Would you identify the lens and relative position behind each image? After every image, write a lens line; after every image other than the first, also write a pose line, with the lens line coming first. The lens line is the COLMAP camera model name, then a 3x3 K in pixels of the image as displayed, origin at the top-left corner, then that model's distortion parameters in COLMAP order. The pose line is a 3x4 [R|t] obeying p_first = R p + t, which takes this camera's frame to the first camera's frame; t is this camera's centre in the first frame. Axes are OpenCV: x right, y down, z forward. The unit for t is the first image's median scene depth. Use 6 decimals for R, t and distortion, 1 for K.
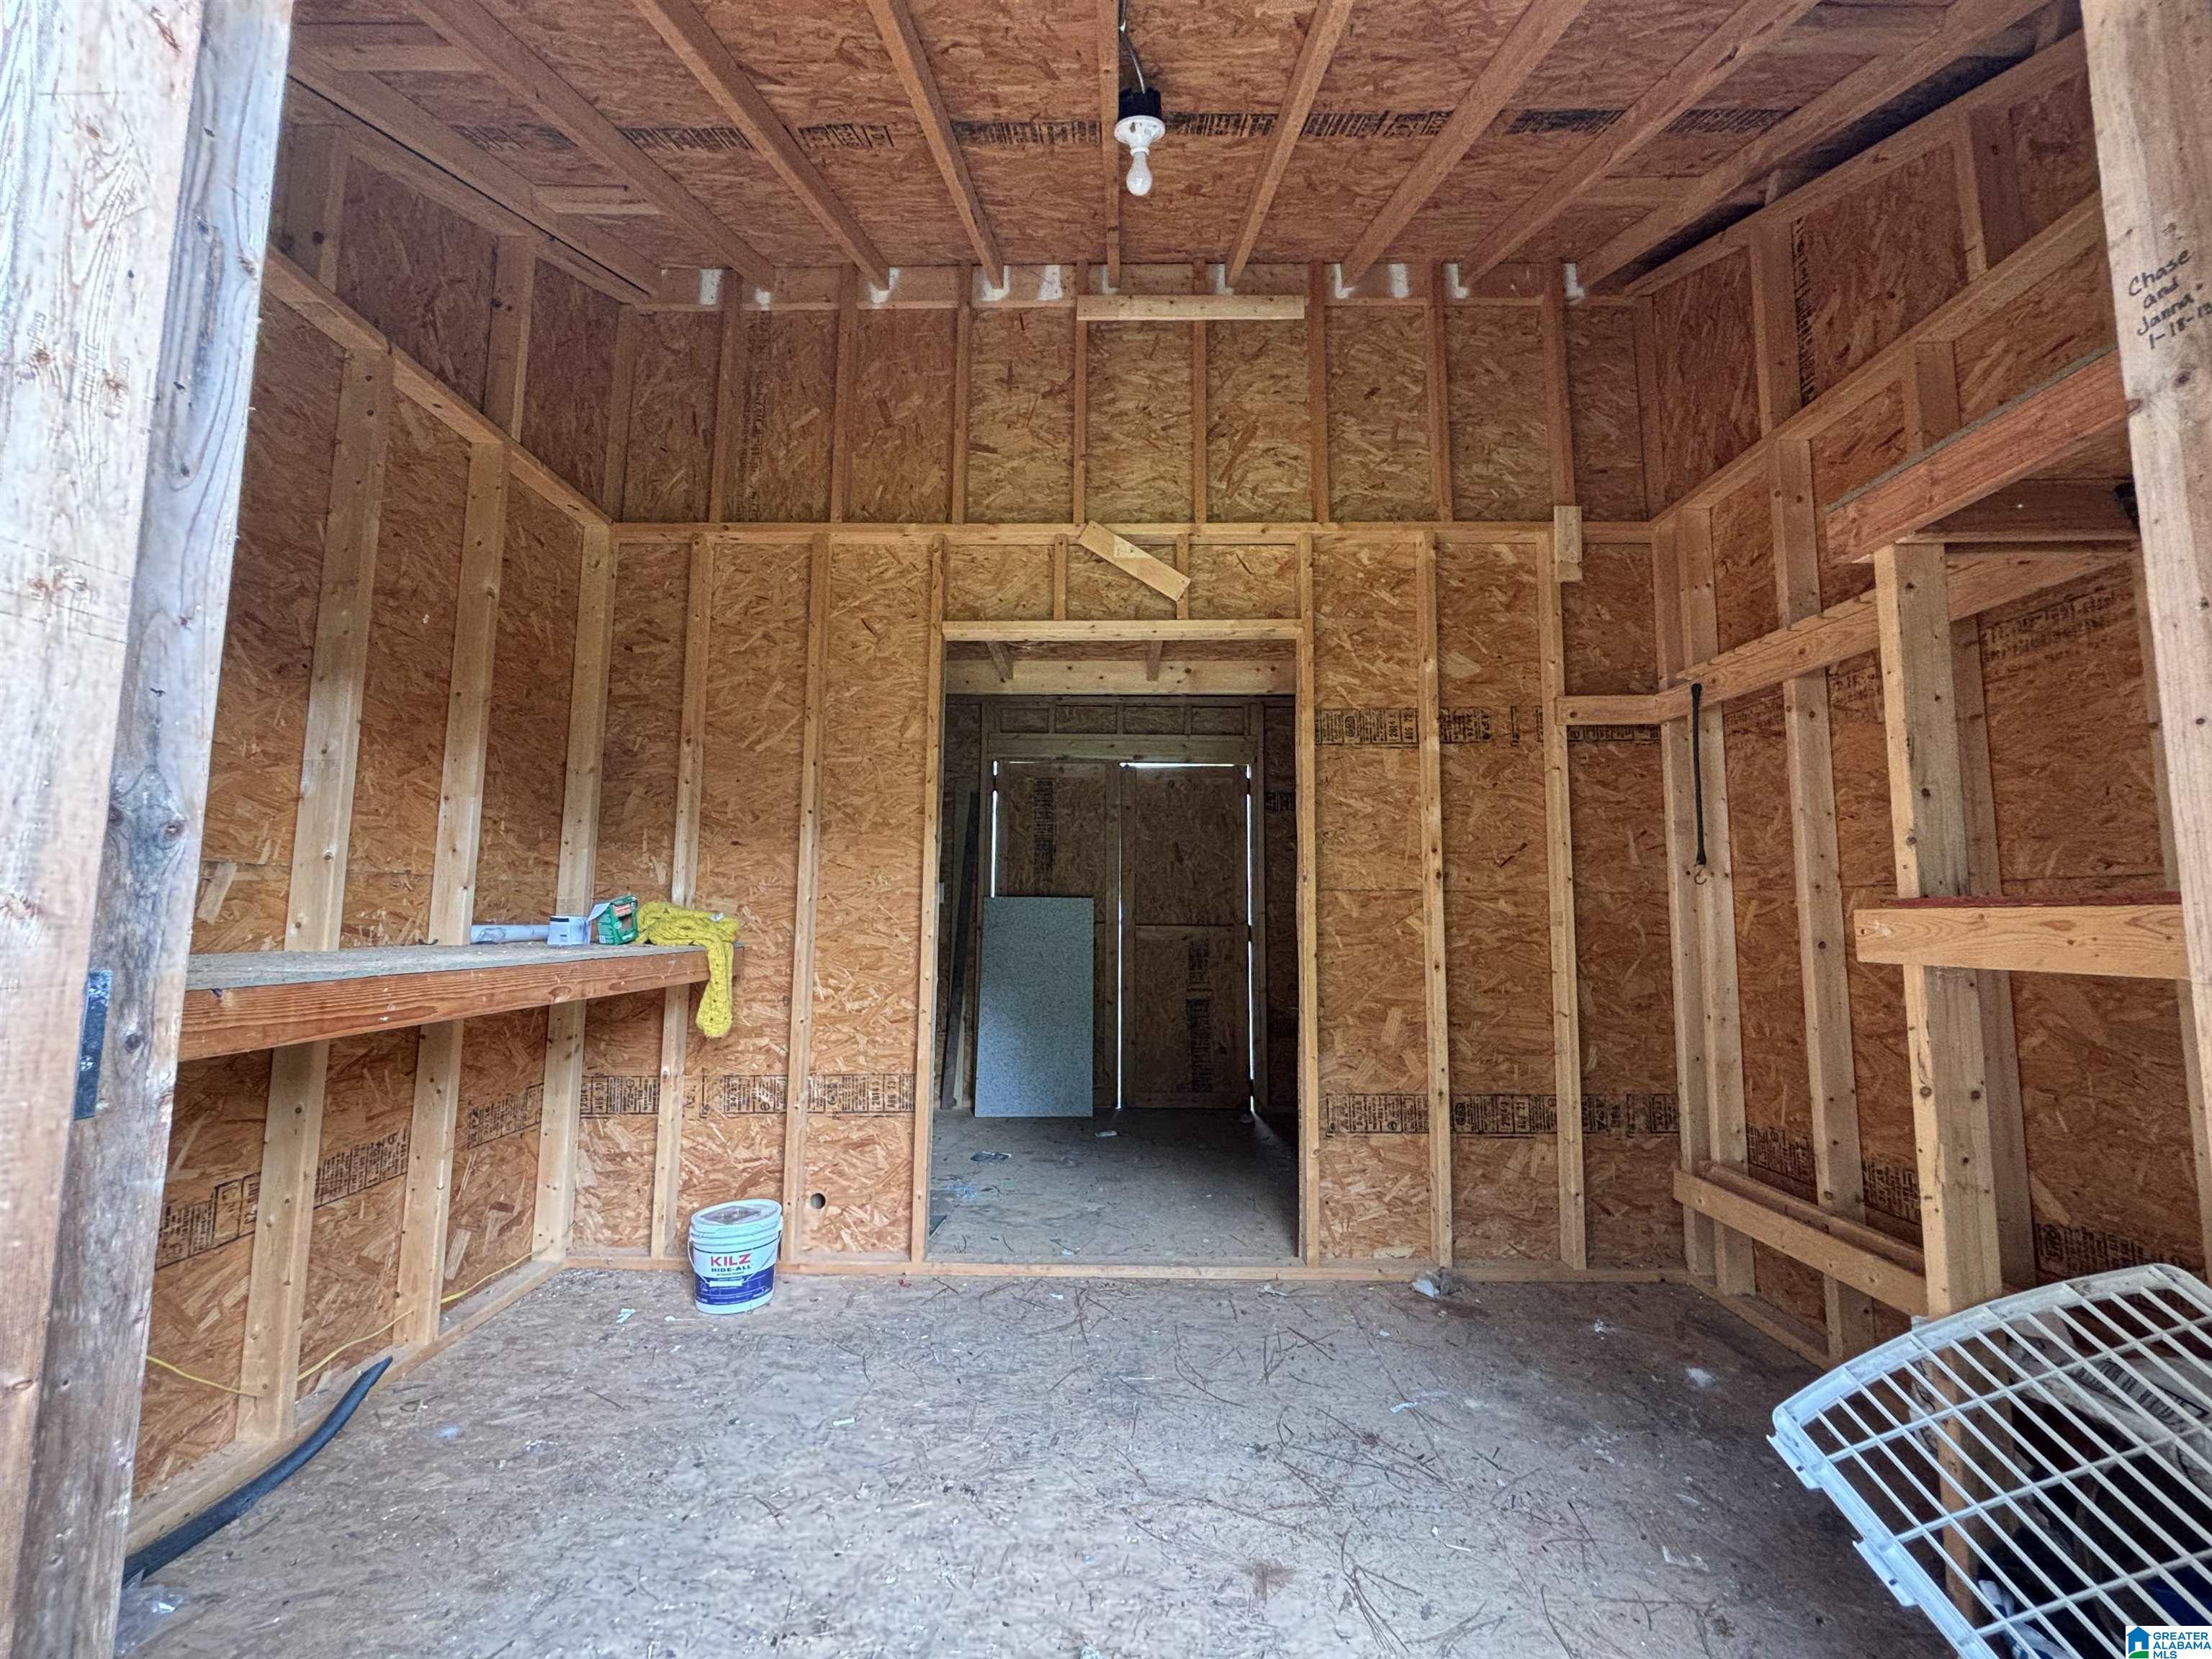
lens RADIAL K [[896.5, 0, 1097.5], [0, 896.5, 829.5], [0, 0, 1]] dist [0.000839, -0.000527]
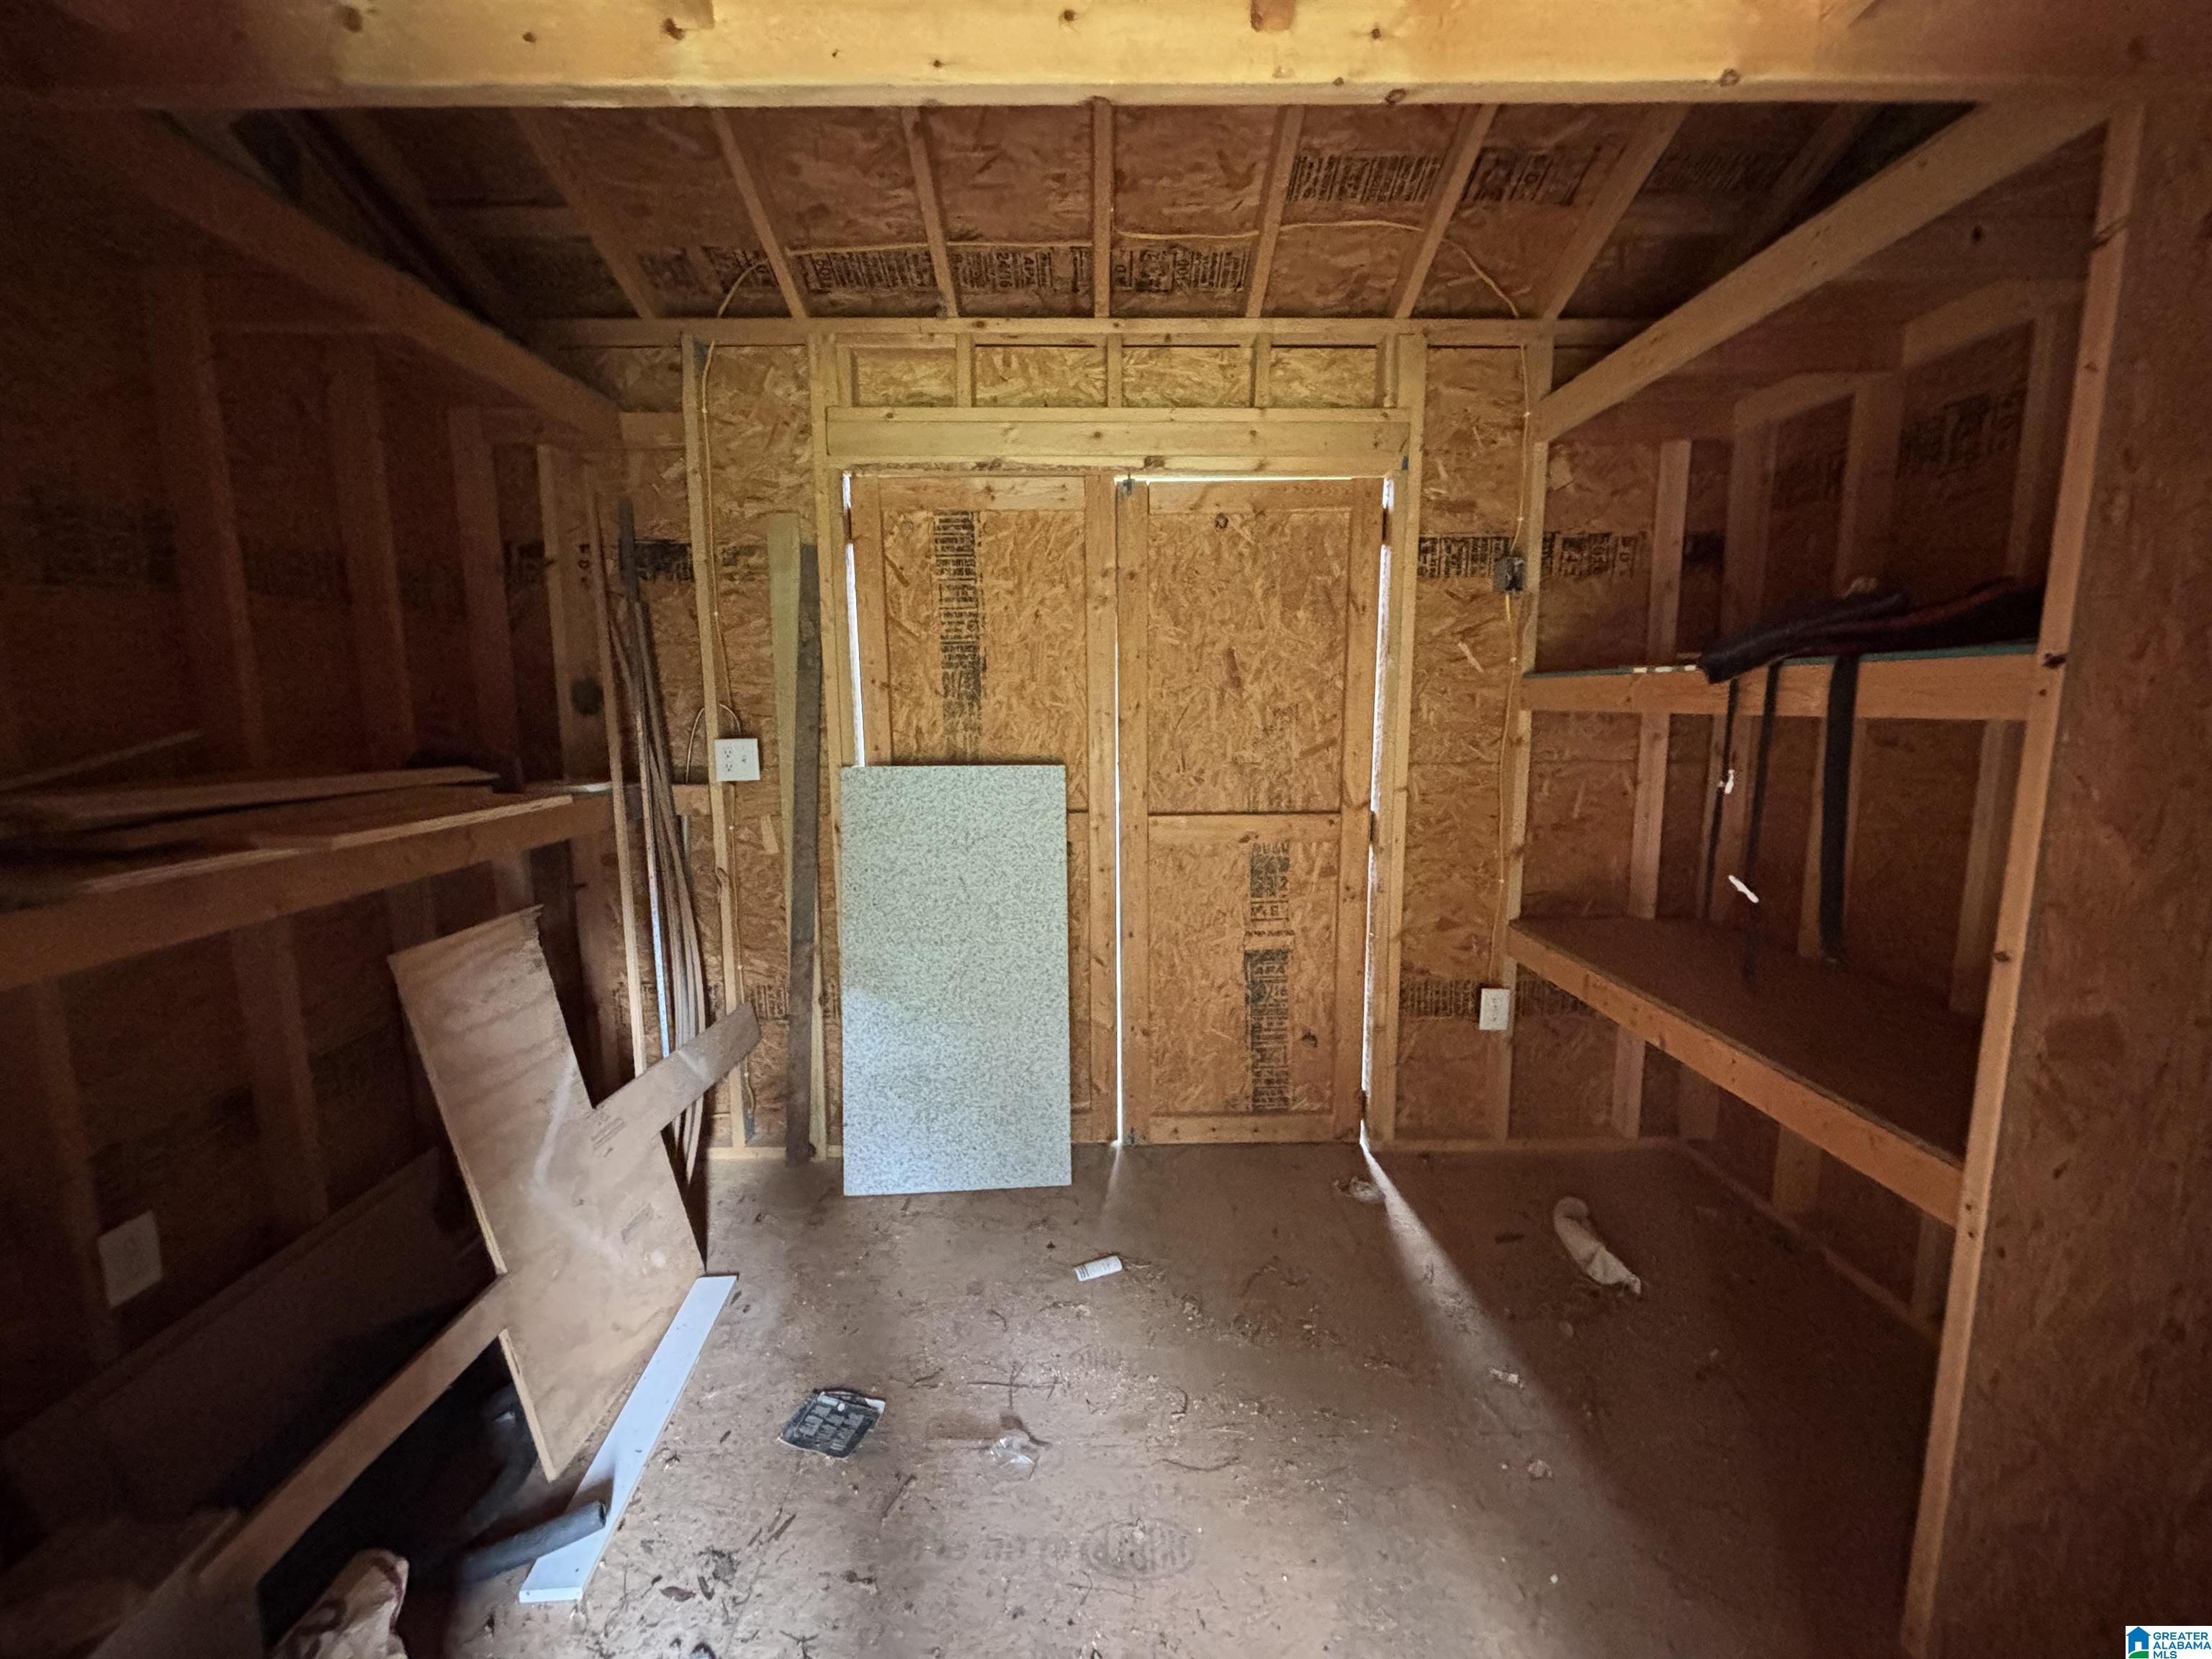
lens RADIAL K [[896.5, 0, 1106.4], [0, 896.5, 822.9], [0, 0, 1]] dist [0.000839, -0.000527]
pose [[0.999203, -0.019325, 0.034915, 0.001592], [0.010425, 0.970948, 0.239064, -0.018797], [-0.038521, -0.238510, 0.970376, 0.911674]]
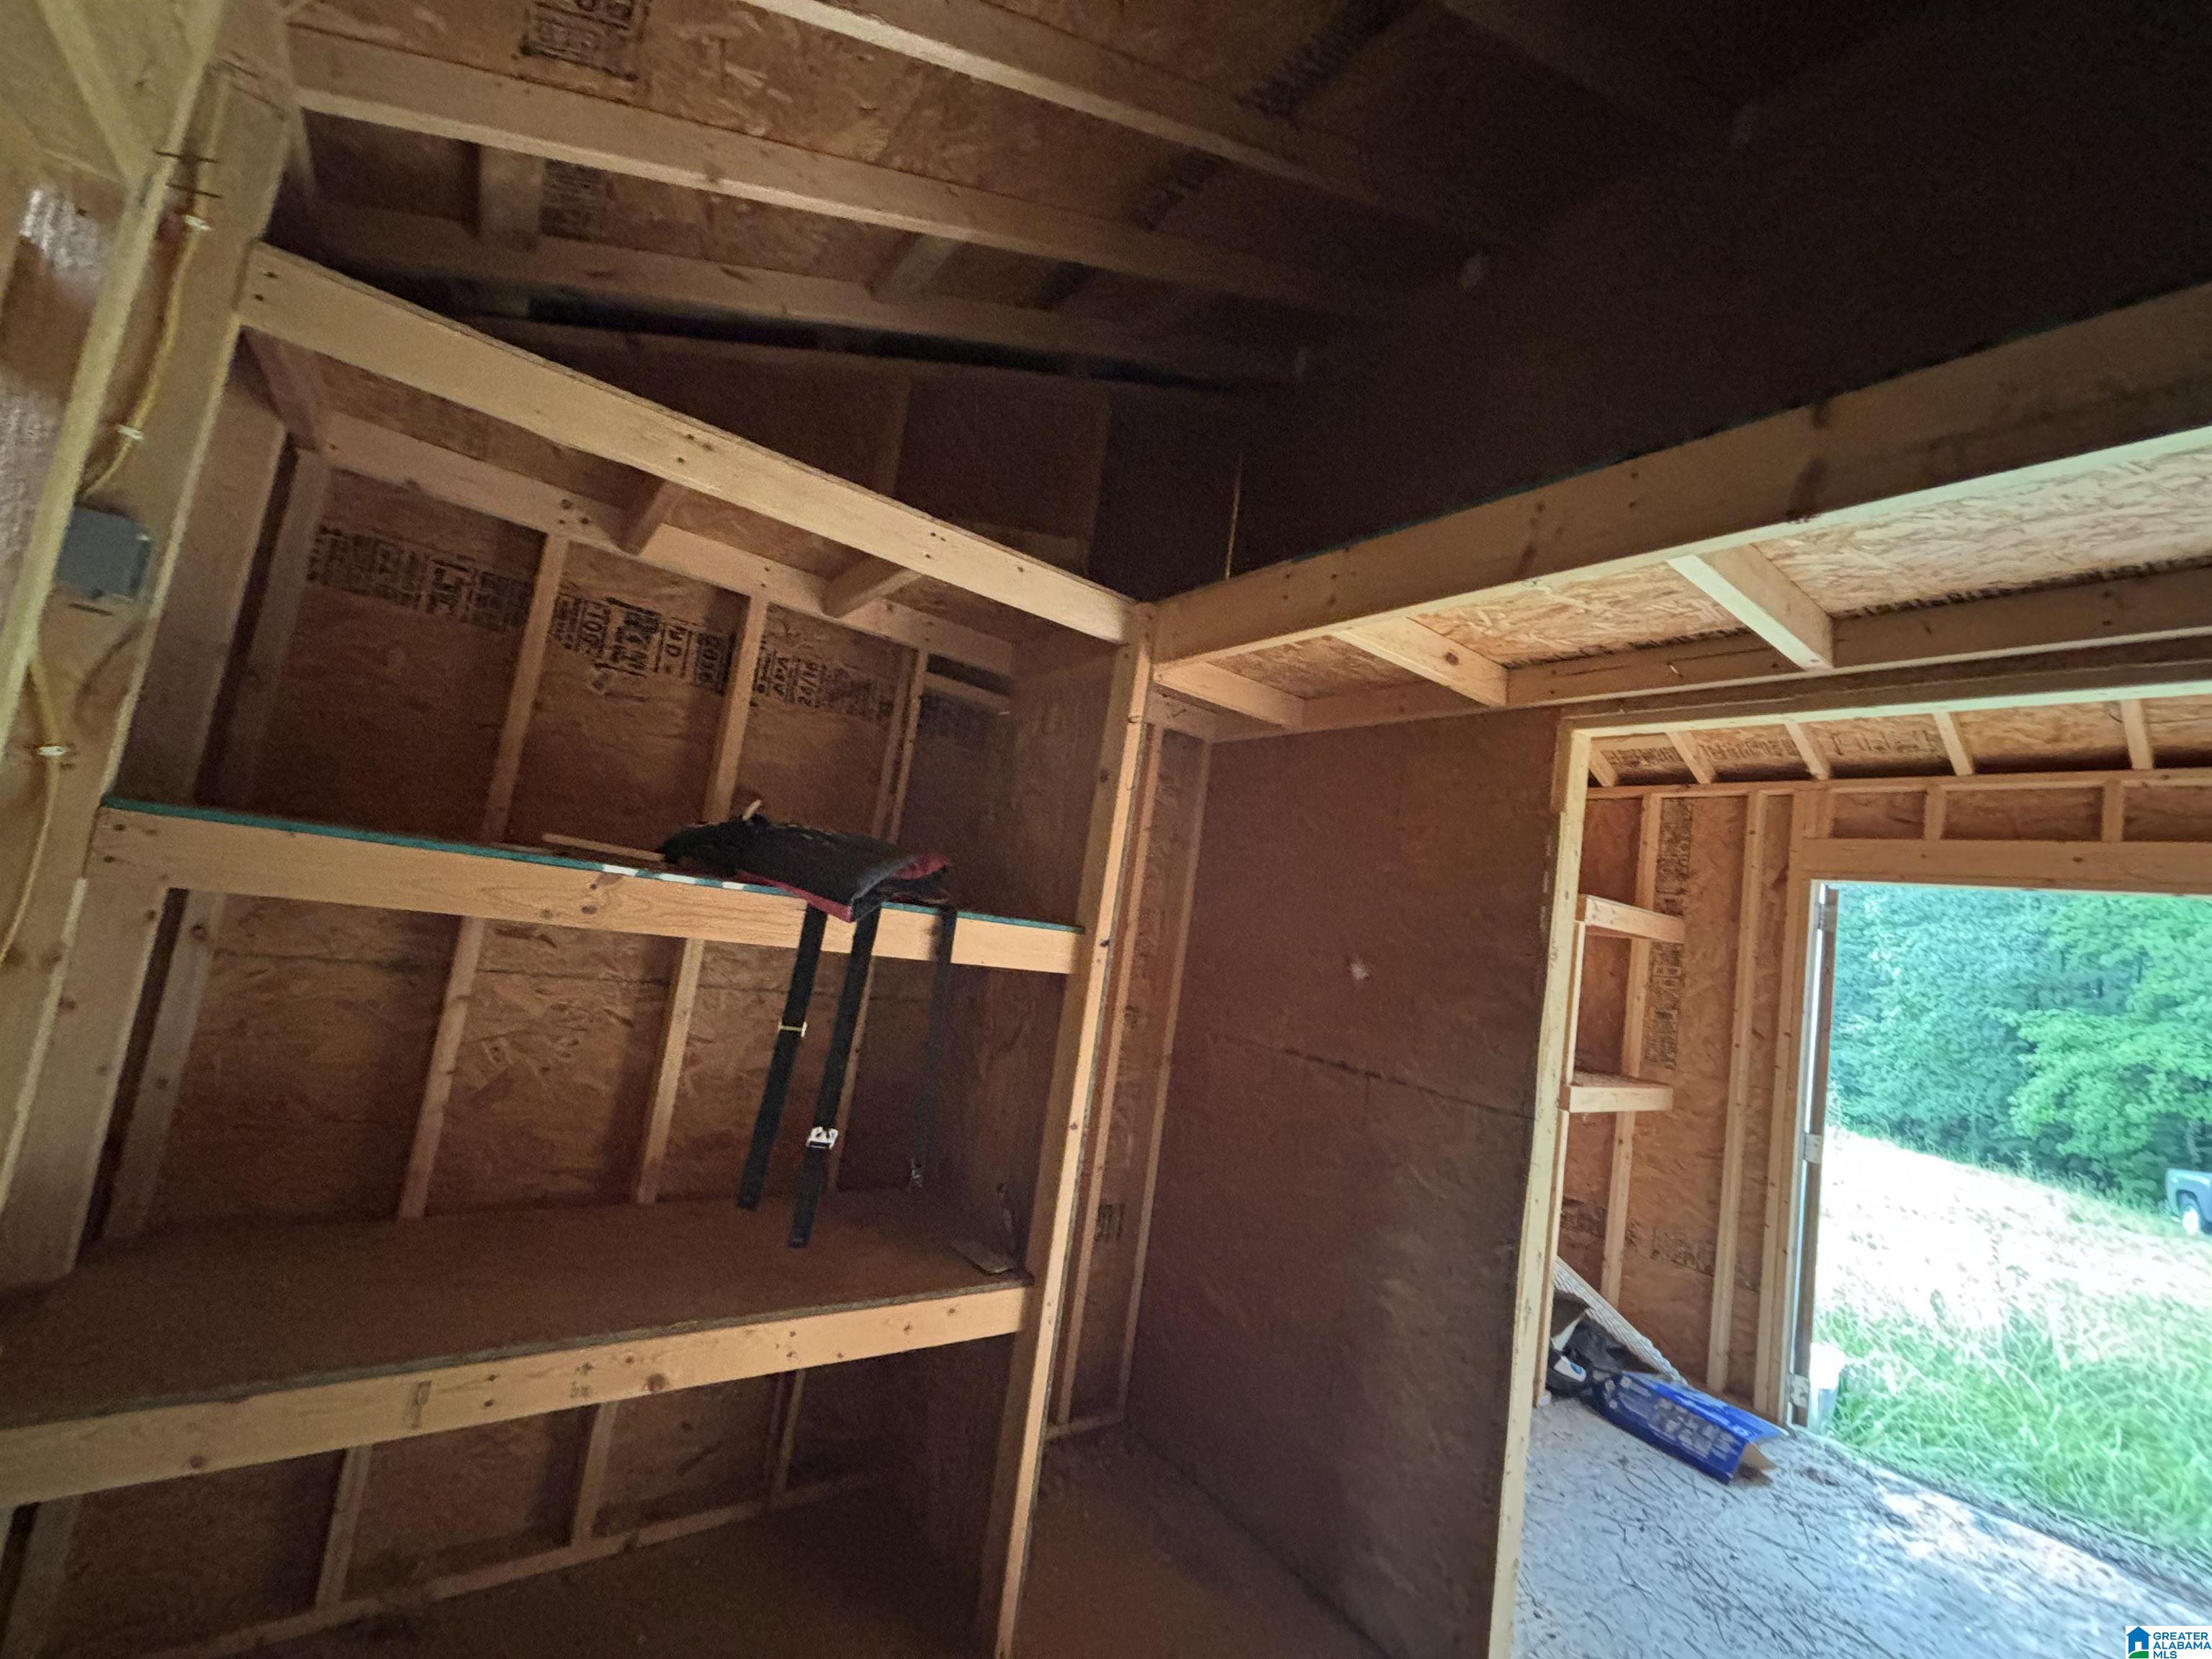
lens RADIAL K [[896.5, 0, 1101.3], [0, 896.5, 831.4], [0, 0, 1]] dist [0.000839, -0.000527]
pose [[-0.603539, -0.015932, 0.797174, -0.127683], [-0.225501, 0.962392, -0.151492, 0.044154], [-0.764781, -0.271195, -0.584434, 1.886001]]
